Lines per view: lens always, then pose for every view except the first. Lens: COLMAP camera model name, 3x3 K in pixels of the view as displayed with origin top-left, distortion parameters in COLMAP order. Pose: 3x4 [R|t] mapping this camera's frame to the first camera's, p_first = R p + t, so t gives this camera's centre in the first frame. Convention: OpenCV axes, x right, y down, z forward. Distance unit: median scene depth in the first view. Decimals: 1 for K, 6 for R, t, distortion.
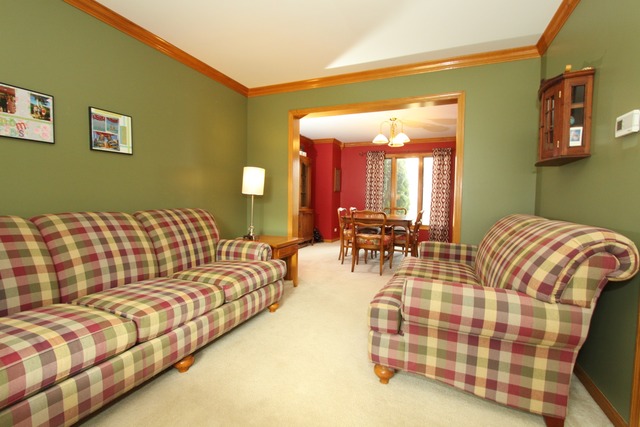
lens RADIAL K [[290.8, 0, 319.9], [0, 290.8, 214.4], [0, 0, 1]] dist [-0.014448, 0.001831]
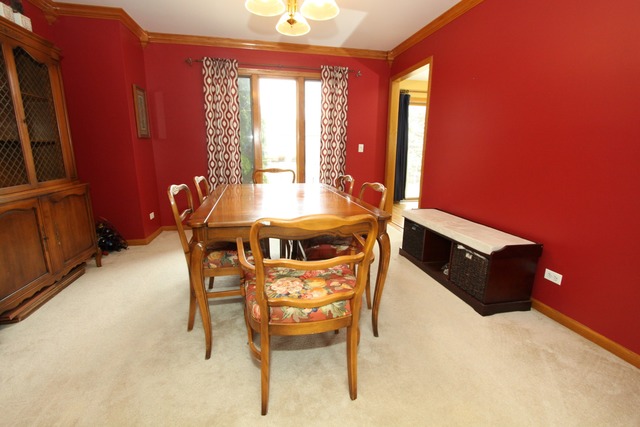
lens RADIAL K [[290.8, 0, 322.2], [0, 290.8, 211.1], [0, 0, 1]] dist [-0.014448, 0.001831]
pose [[0.809705, -0.135981, 0.570865, 0.007735], [0.034425, 0.982114, 0.185113, -0.040267], [-0.585827, -0.130235, 0.799904, 0.461833]]
